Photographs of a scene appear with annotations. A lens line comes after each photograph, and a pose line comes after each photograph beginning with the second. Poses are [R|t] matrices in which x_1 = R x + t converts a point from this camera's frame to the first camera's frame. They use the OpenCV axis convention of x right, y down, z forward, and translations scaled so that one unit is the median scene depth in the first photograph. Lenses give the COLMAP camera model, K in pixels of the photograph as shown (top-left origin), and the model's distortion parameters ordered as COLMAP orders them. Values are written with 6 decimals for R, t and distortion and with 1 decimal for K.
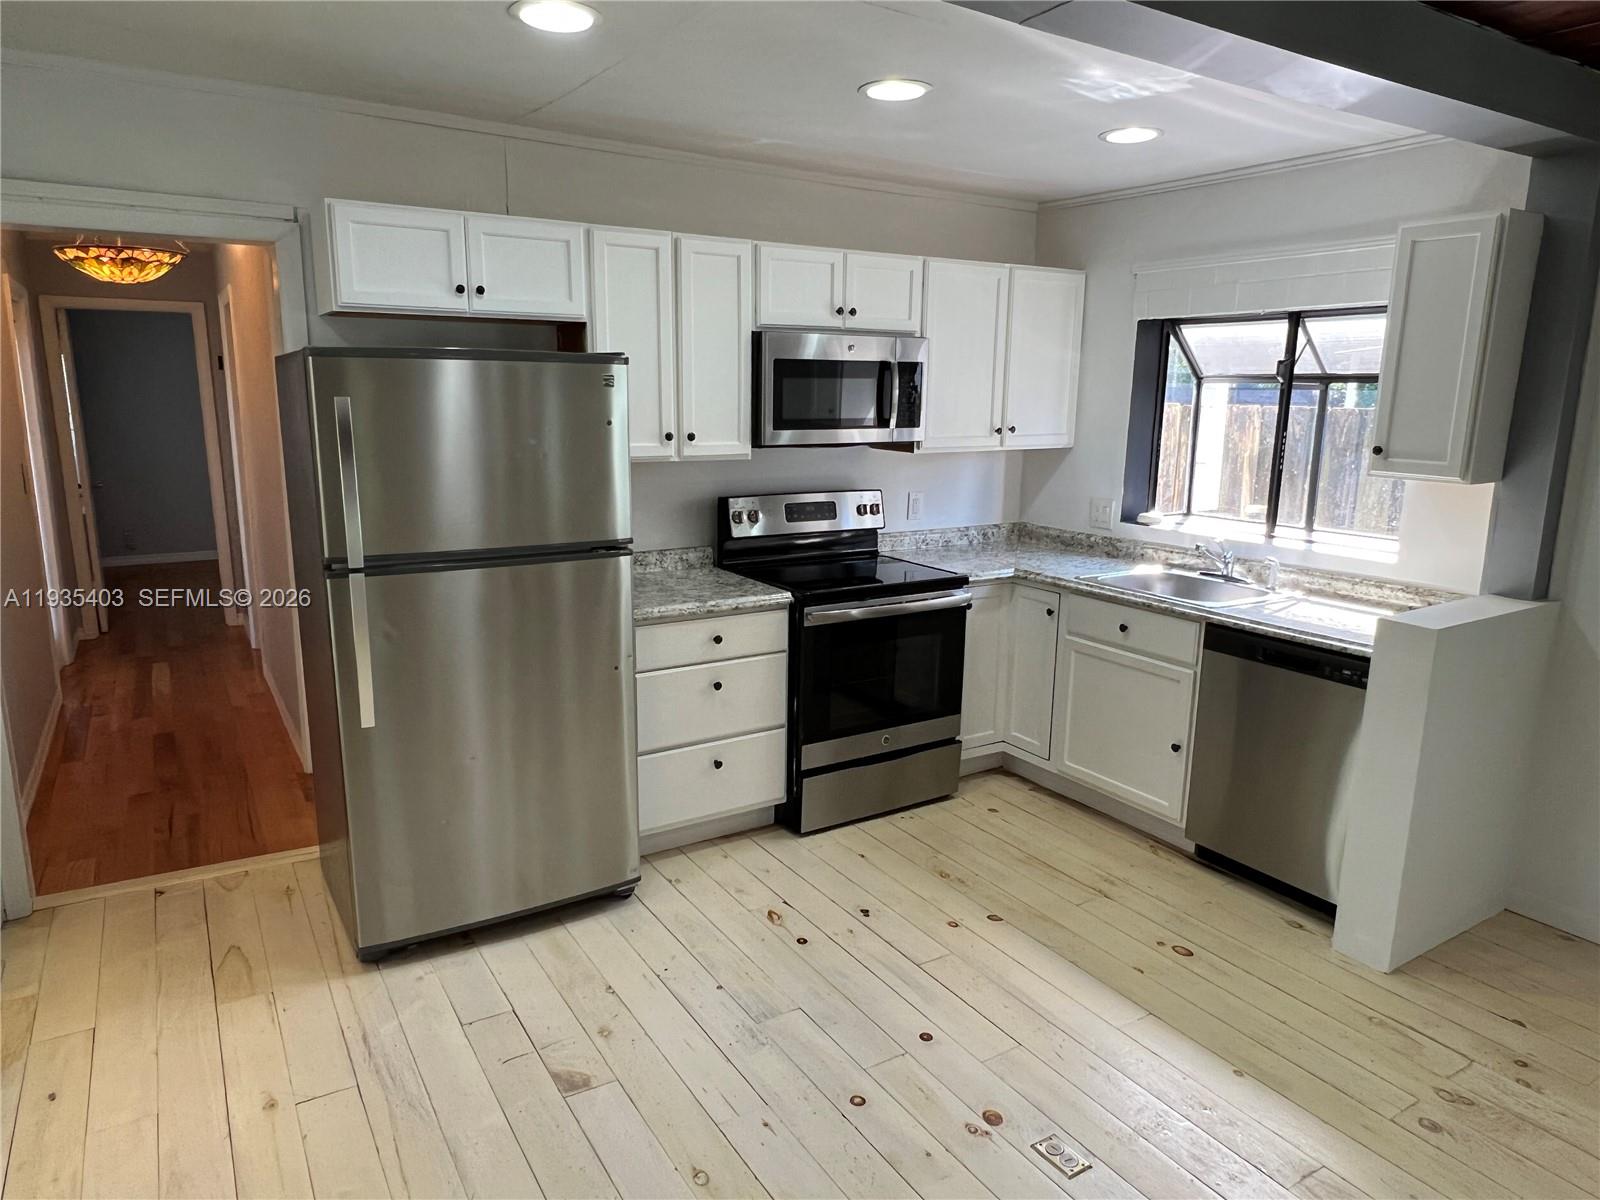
lens RADIAL K [[1021.8, 0, 800.5], [0, 1021.8, 601.6], [0, 0, 1]] dist [-0.001366, -0.001911]
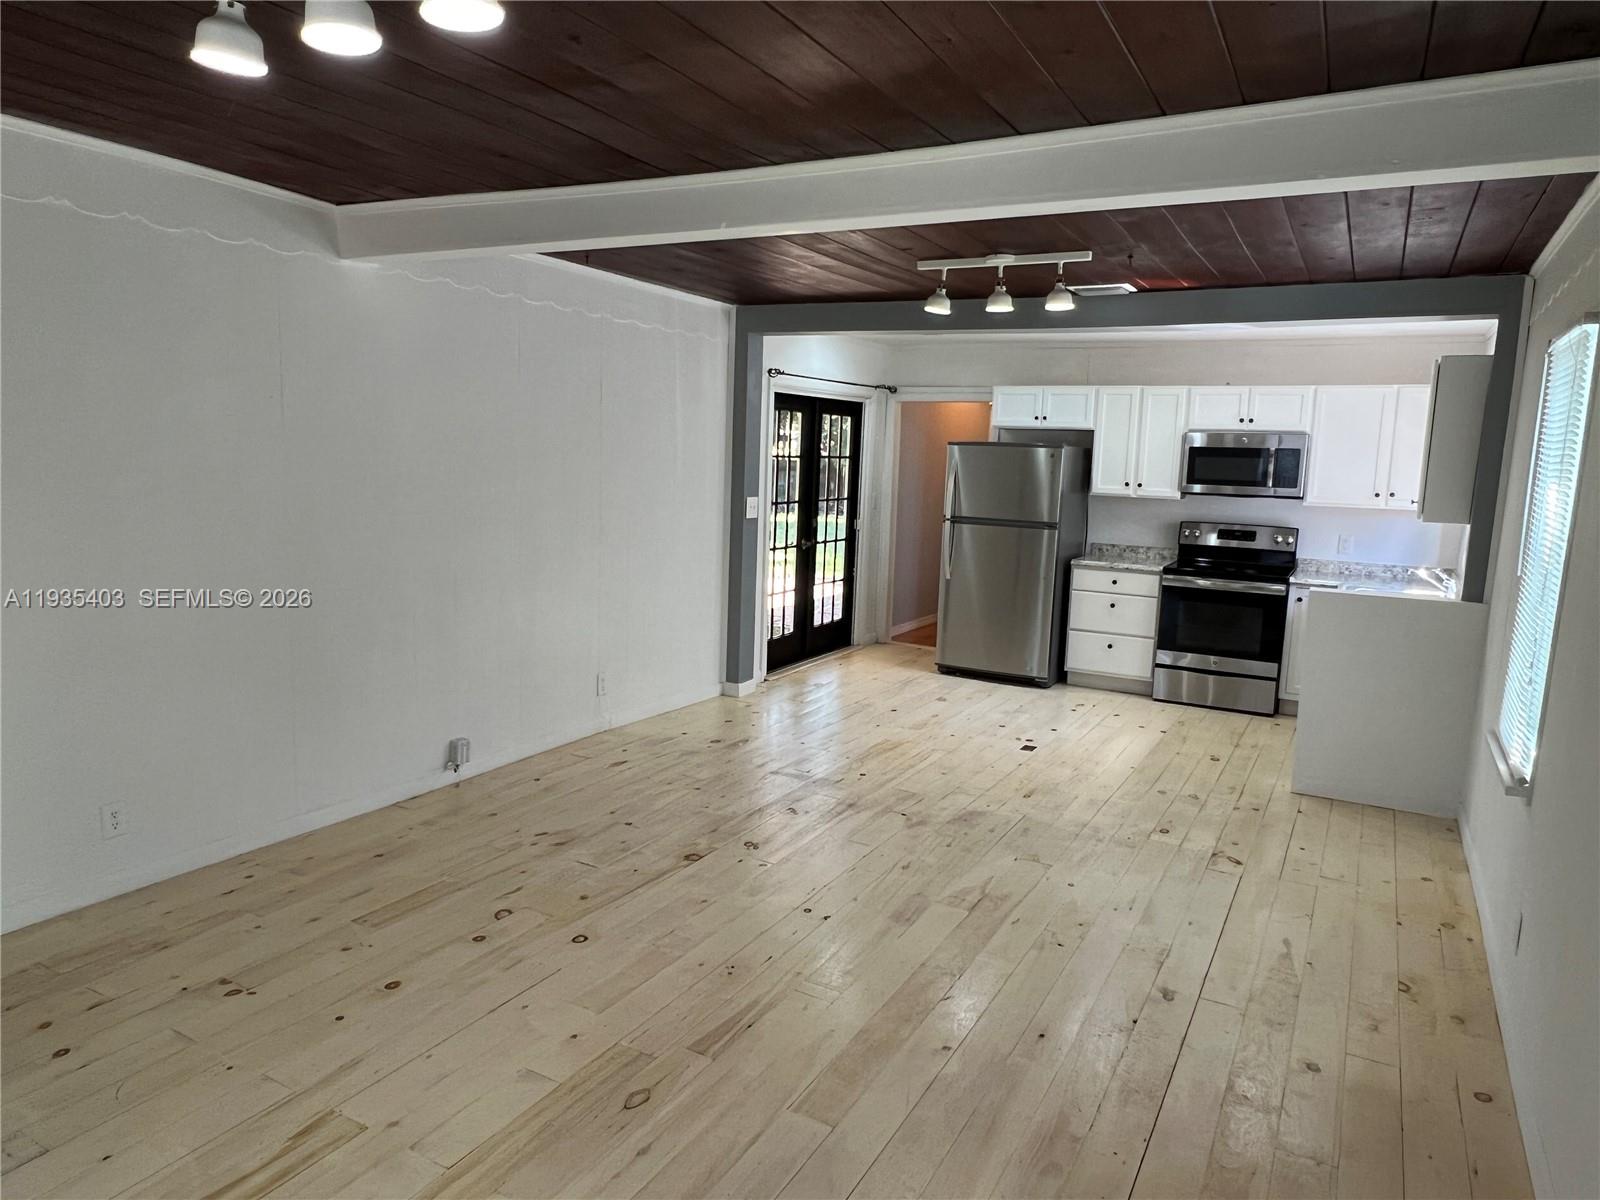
lens RADIAL K [[1021.8, 0, 802.9], [0, 1021.8, 599.4], [0, 0, 1]] dist [-0.001366, -0.001911]
pose [[0.481985, 0.129817, -0.866509, 1.371190], [-0.203451, 0.978514, 0.033430, 0.127071], [0.852231, 0.160179, 0.498041, -0.531550]]
